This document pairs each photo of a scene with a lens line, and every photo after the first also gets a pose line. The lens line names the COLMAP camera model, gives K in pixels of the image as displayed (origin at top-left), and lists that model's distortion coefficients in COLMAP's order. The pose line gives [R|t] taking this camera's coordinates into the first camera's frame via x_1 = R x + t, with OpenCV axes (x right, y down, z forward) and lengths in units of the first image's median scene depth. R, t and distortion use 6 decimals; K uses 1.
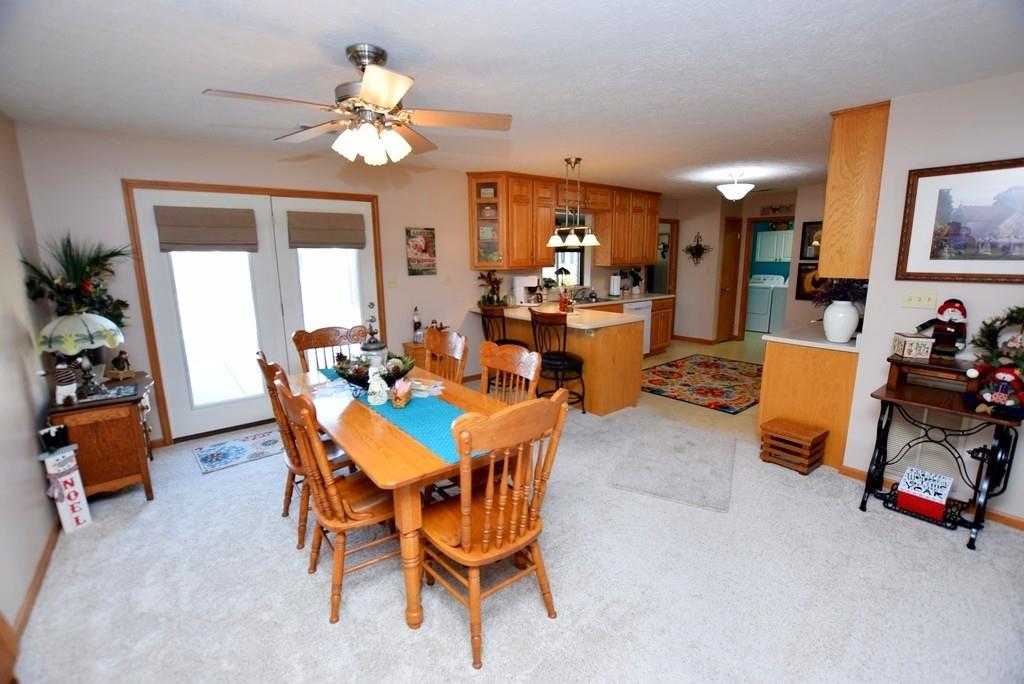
lens RADIAL K [[451.2, 0, 516.0], [0, 451.2, 340.4], [0, 0, 1]] dist [-0.030826, 0.002234]
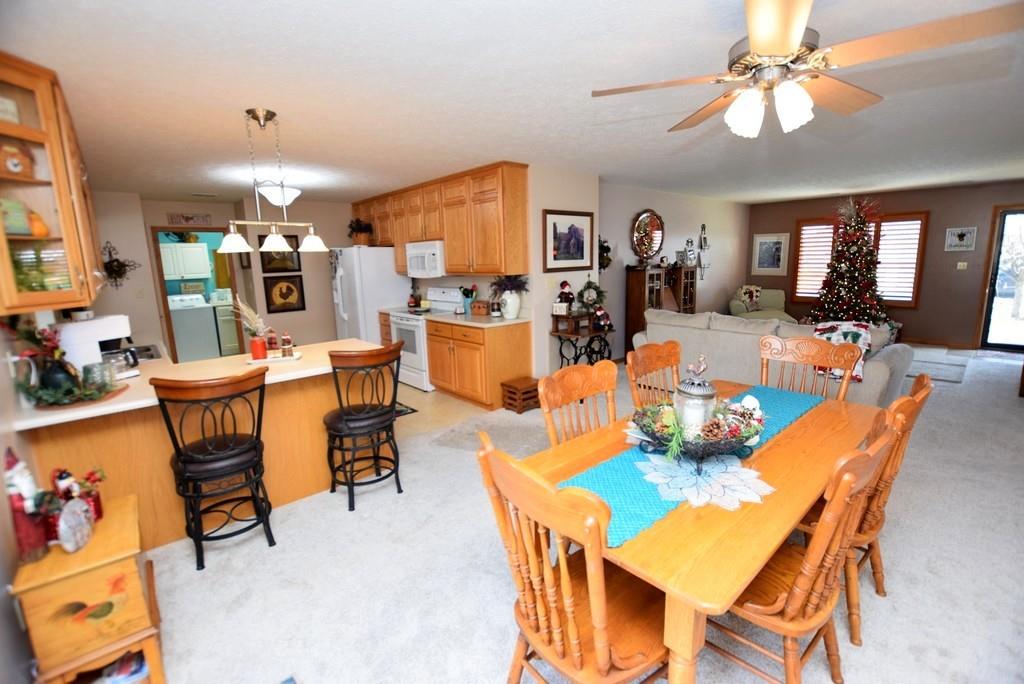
lens RADIAL K [[451.2, 0, 516.4], [0, 451.2, 343.6], [0, 0, 1]] dist [-0.030826, 0.002234]
pose [[-0.051026, -0.173778, 0.983462, -0.479018], [0.214617, 0.959830, 0.180737, -0.114661], [-0.975365, 0.220290, -0.011681, 0.636688]]
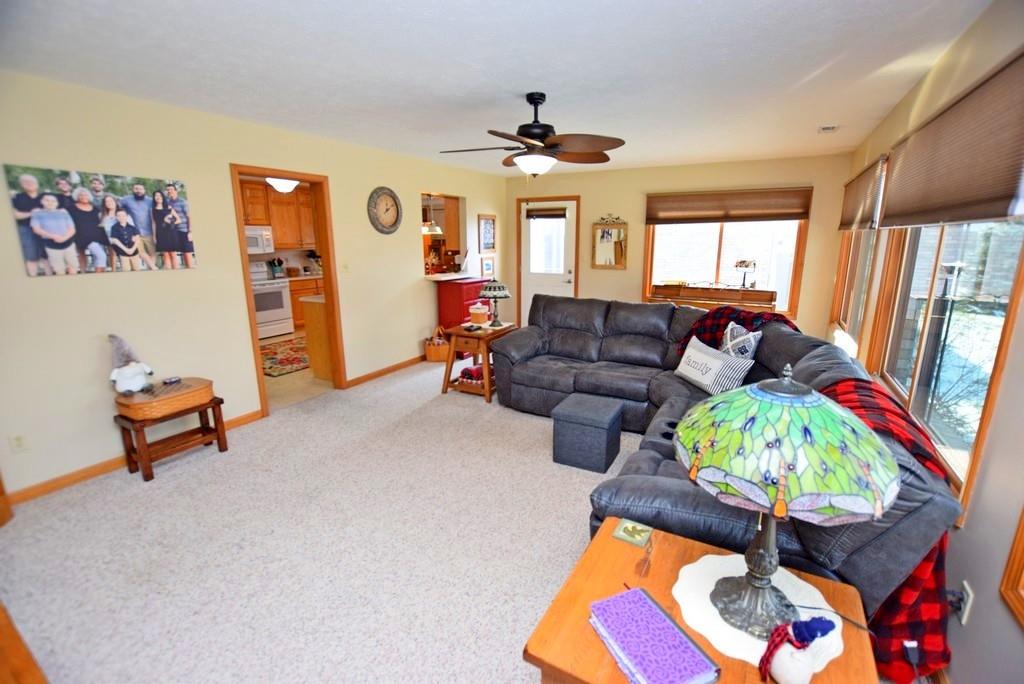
lens RADIAL K [[451.2, 0, 518.1], [0, 451.2, 344.2], [0, 0, 1]] dist [-0.030826, 0.002234]
pose [[-0.922991, 0.099148, -0.371830, 0.418386], [-0.060070, 0.917274, 0.393701, -0.458849], [0.380105, 0.385718, -0.840679, 2.411226]]
